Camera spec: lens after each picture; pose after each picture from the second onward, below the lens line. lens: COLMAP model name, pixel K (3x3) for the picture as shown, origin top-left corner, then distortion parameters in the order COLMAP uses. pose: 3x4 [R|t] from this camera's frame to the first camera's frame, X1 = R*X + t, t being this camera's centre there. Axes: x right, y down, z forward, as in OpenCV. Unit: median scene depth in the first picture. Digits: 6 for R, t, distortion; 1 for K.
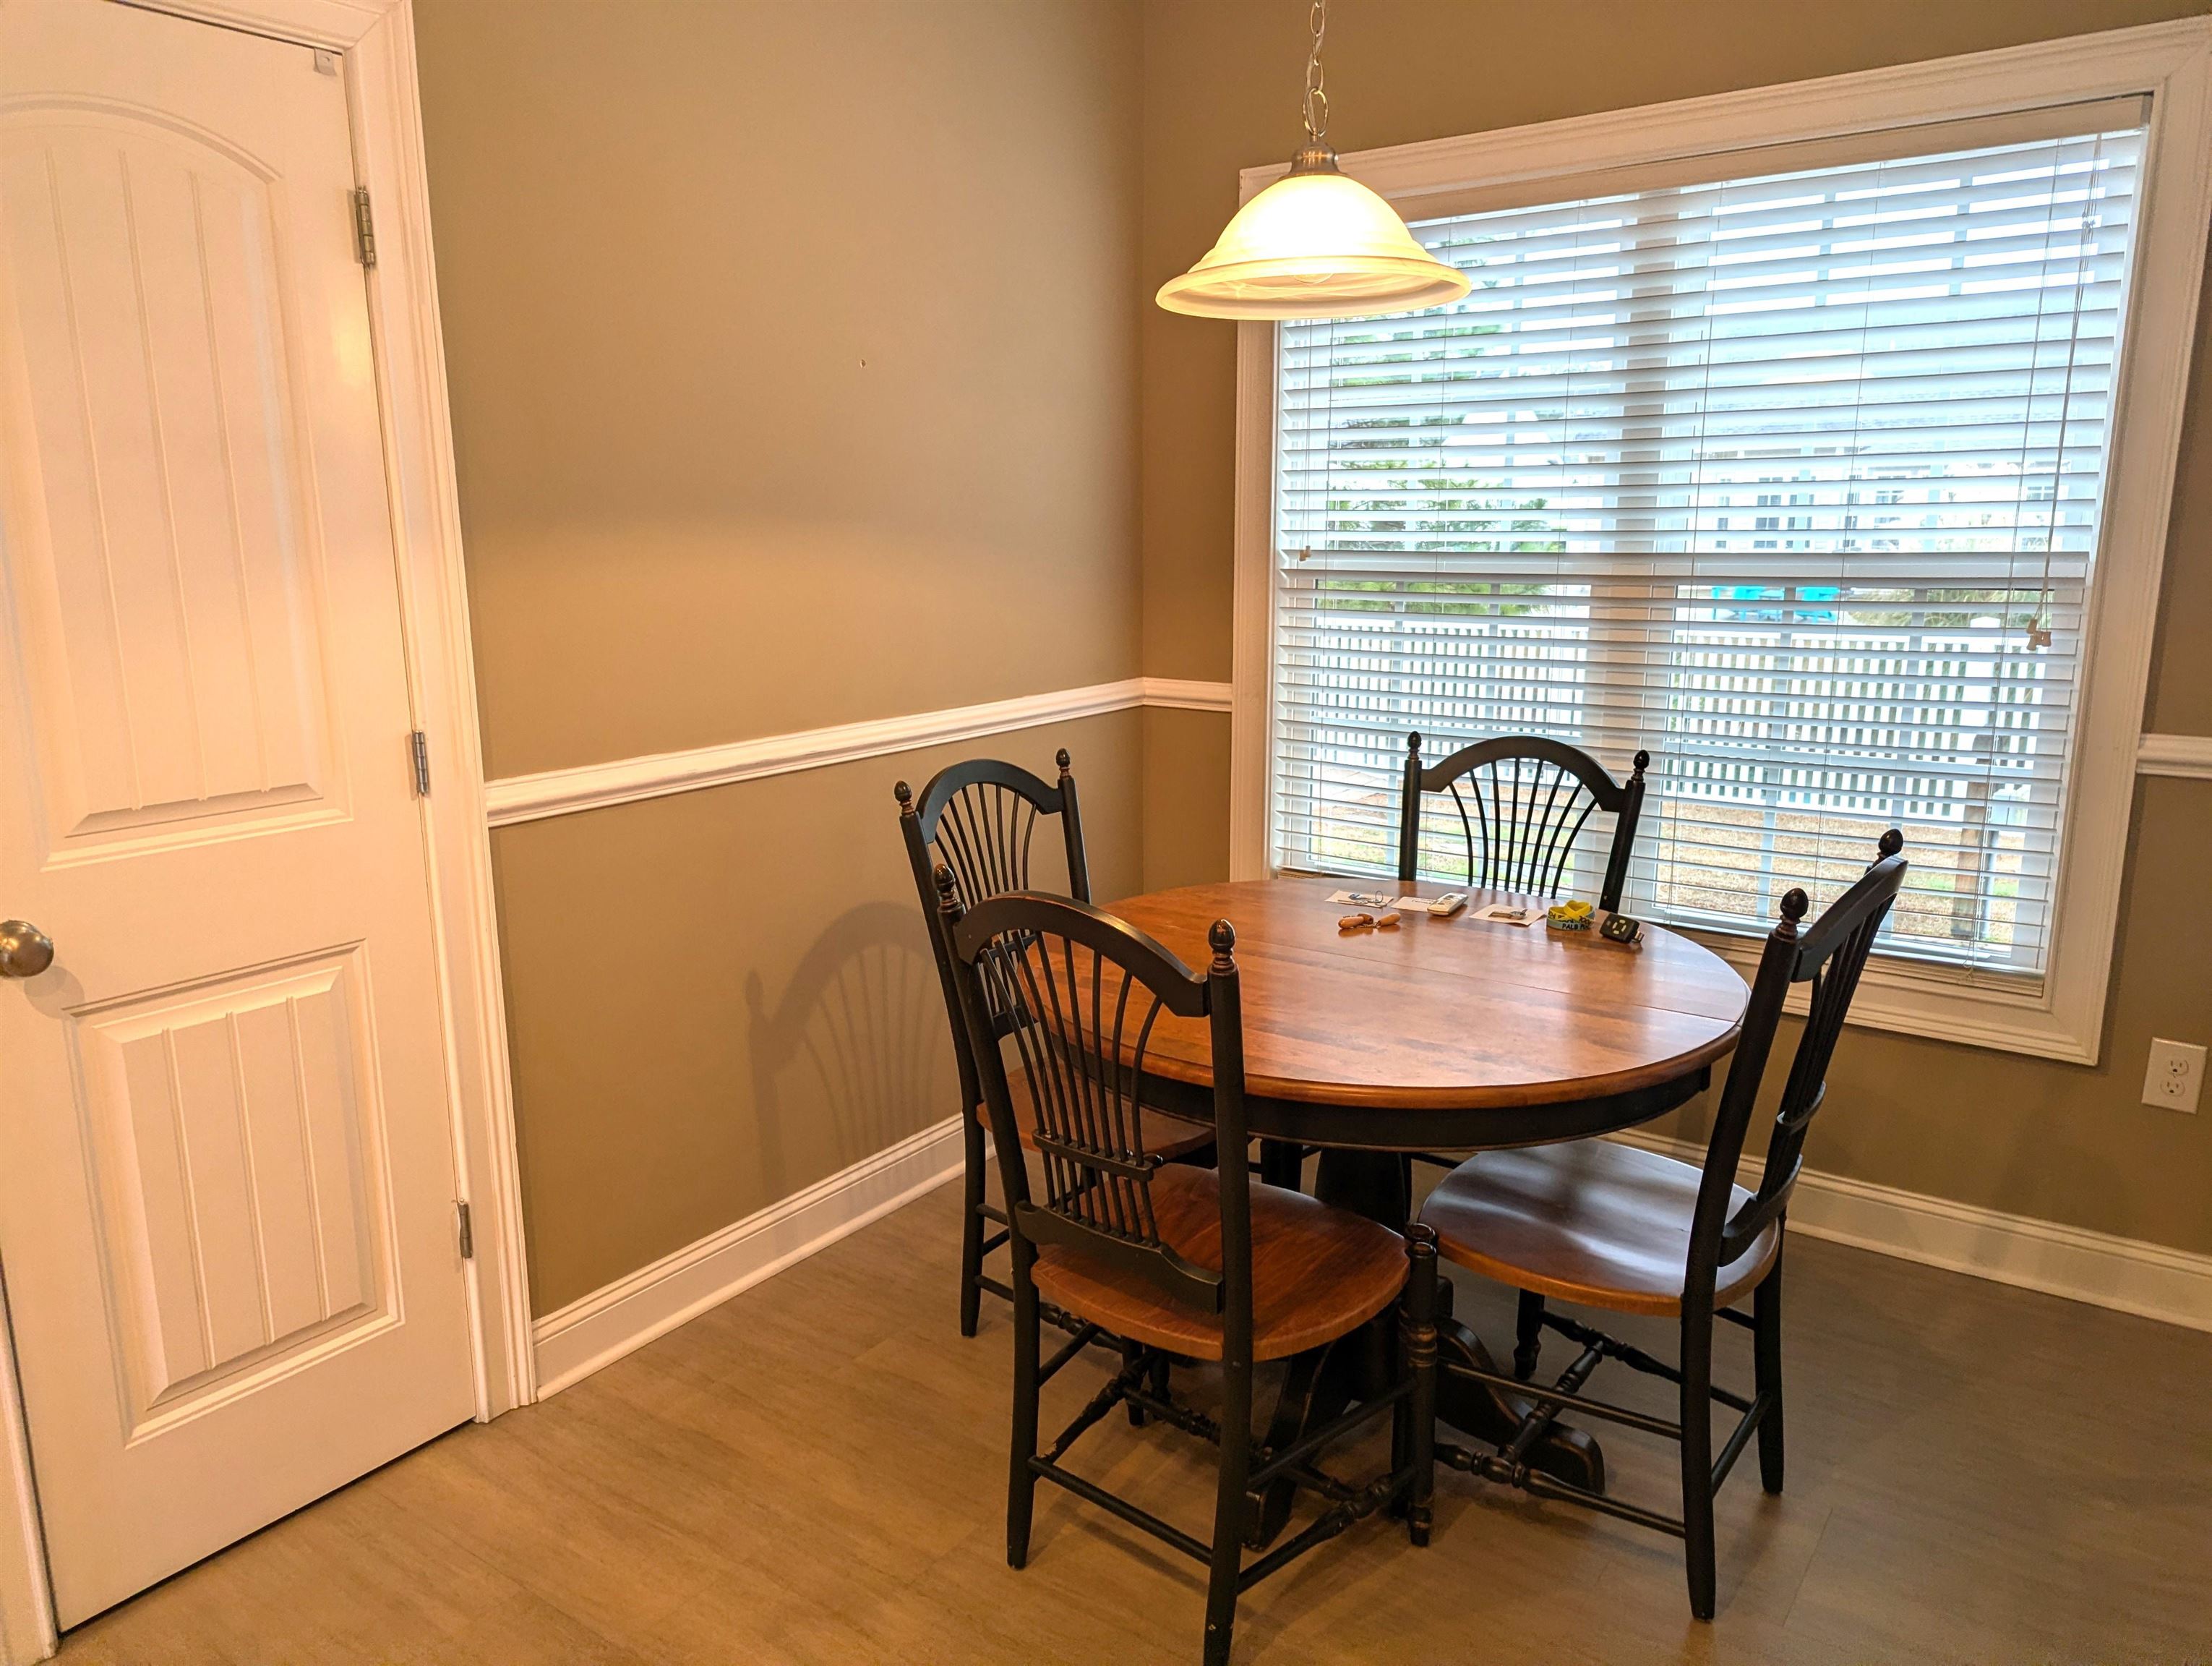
lens RADIAL K [[1583.9, 0, 1077.8], [0, 1583.9, 845.6], [0, 0, 1]] dist [0.028976, -0.002049]
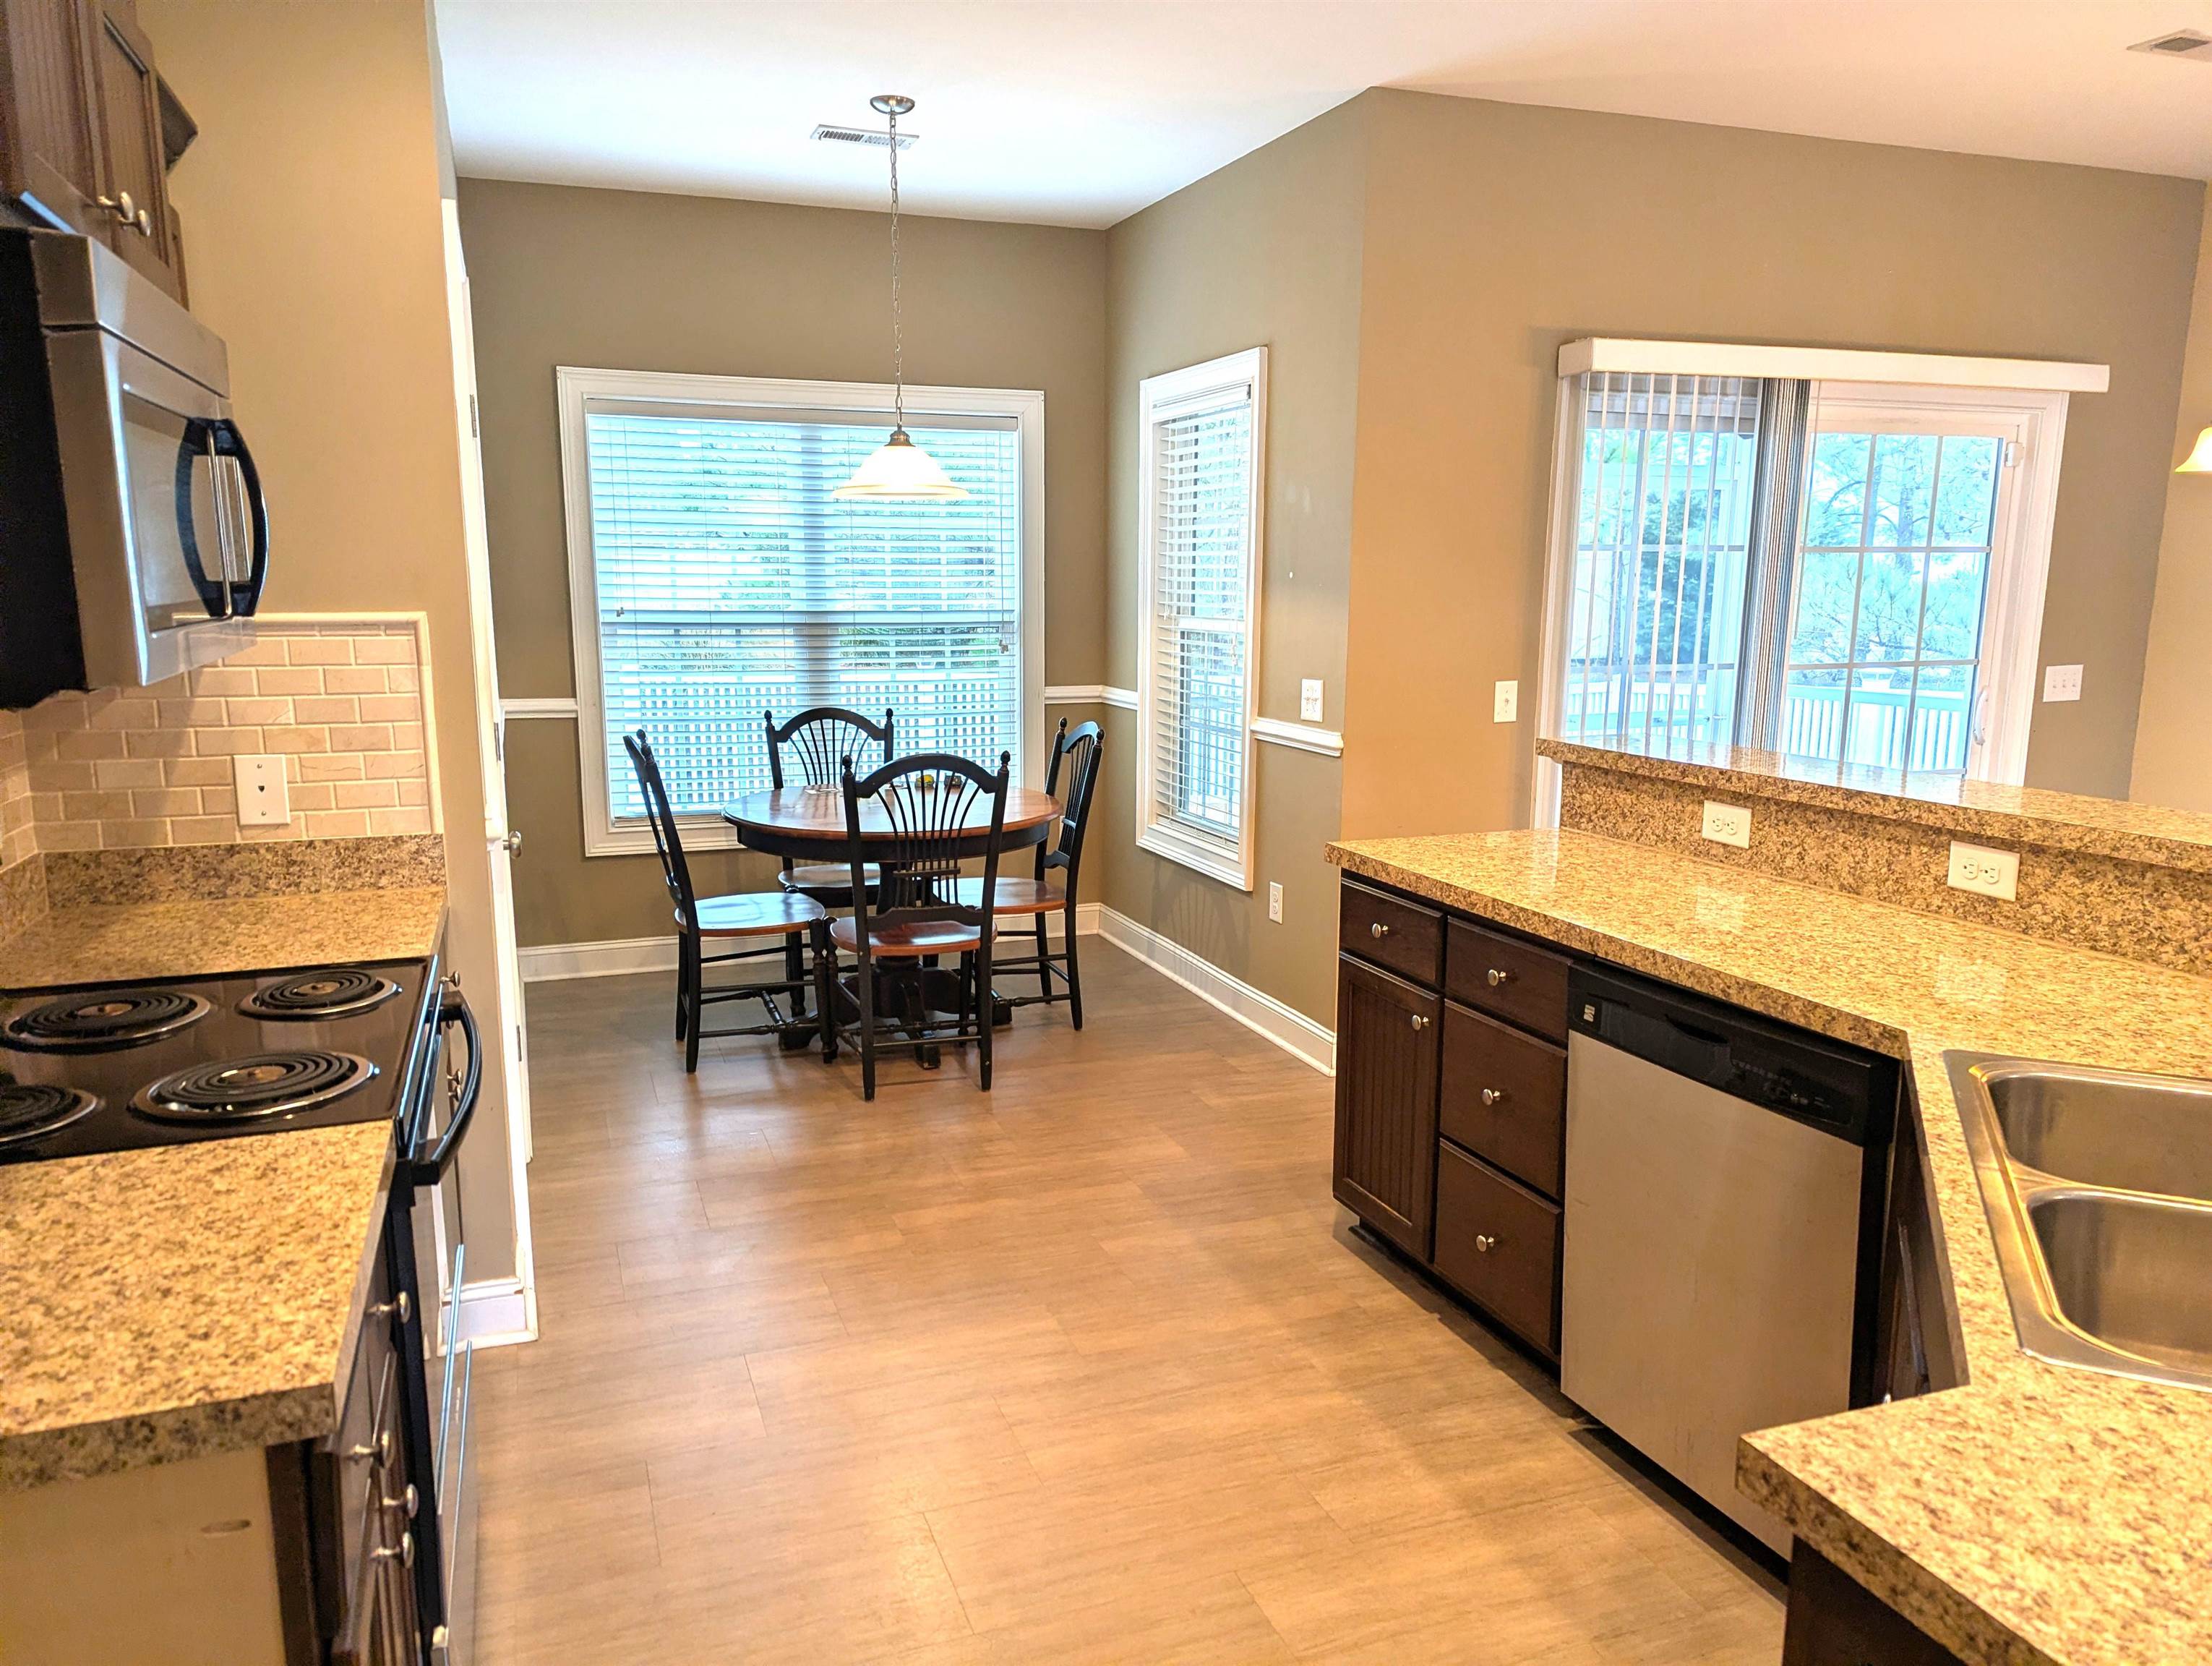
lens RADIAL K [[1542.9, 0, 1076.5], [0, 1542.9, 849.9], [0, 0, 1]] dist [0.078787, -0.072240]
pose [[0.568193, -0.133136, 0.812054, -1.105140], [0.160246, 0.985835, 0.049504, 0.057155], [-0.807142, 0.102001, 0.581479, -0.304243]]
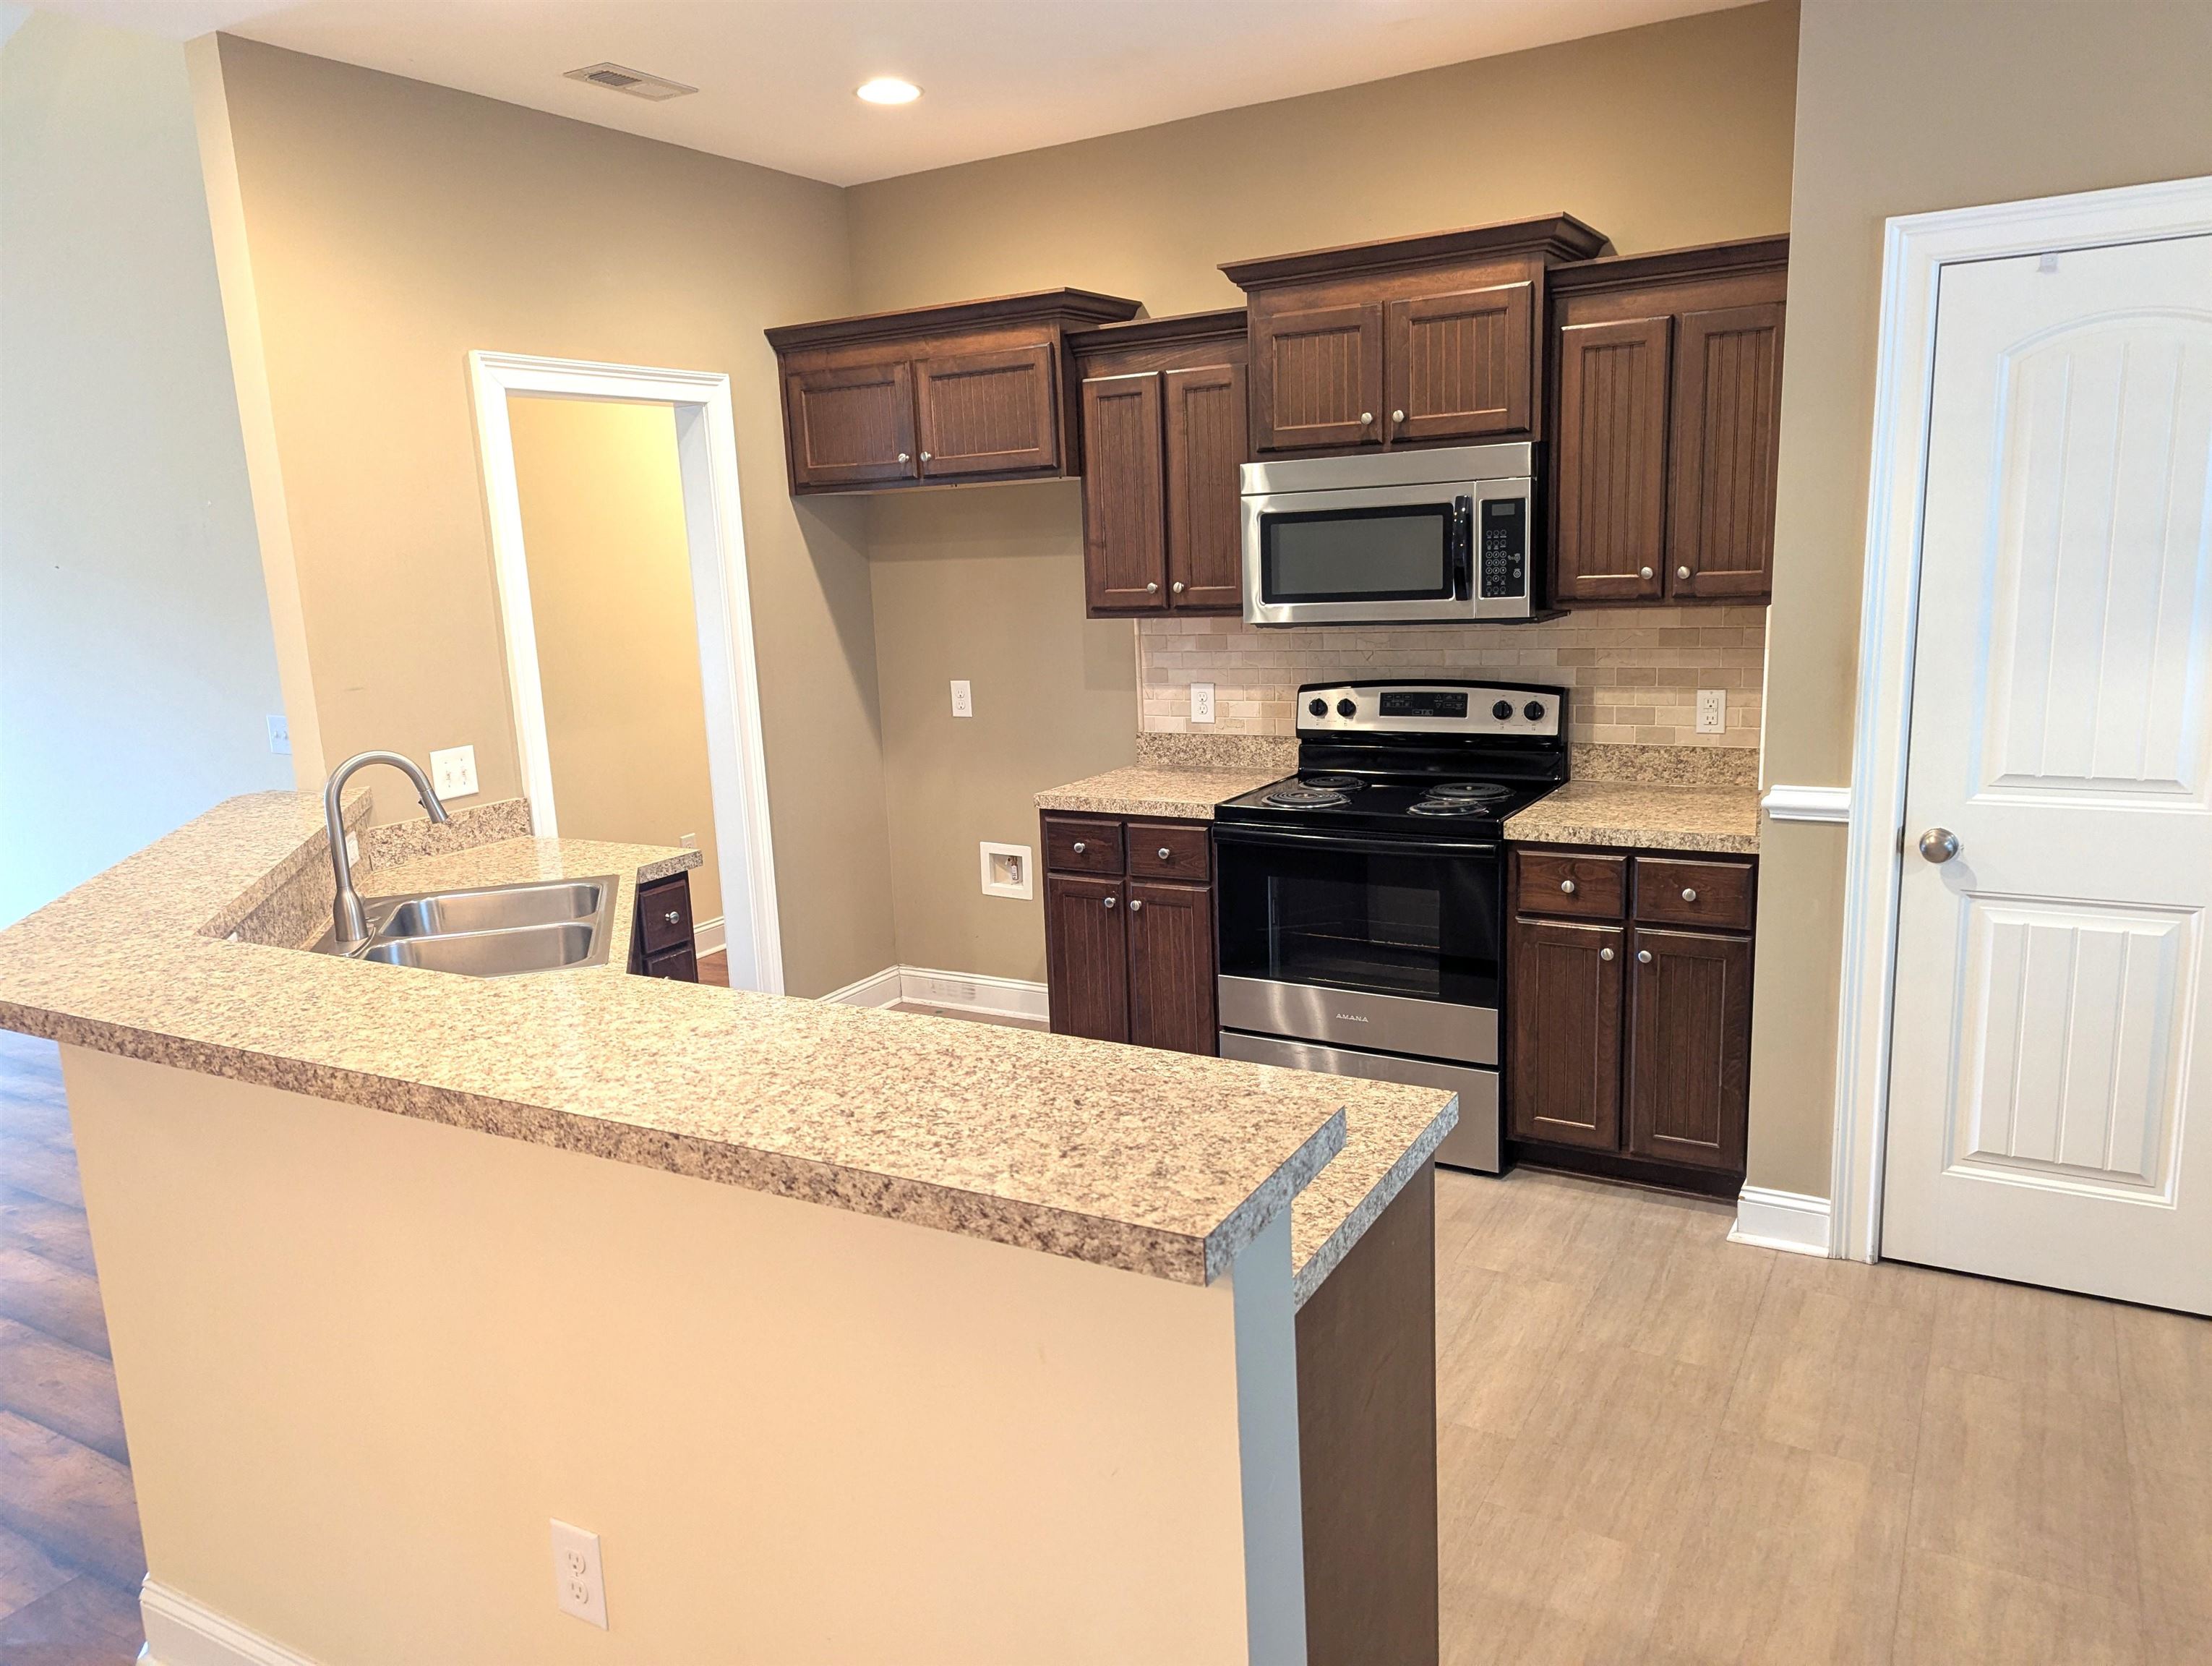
lens RADIAL K [[1542.9, 0, 1076.5], [0, 1542.9, 849.9], [0, 0, 1]] dist [0.078787, -0.072240]
pose [[0.089159, 0.209883, -0.973653, 0.563600], [-0.159377, 0.967956, 0.194060, -0.070373], [0.983183, 0.137875, 0.119752, -0.046737]]
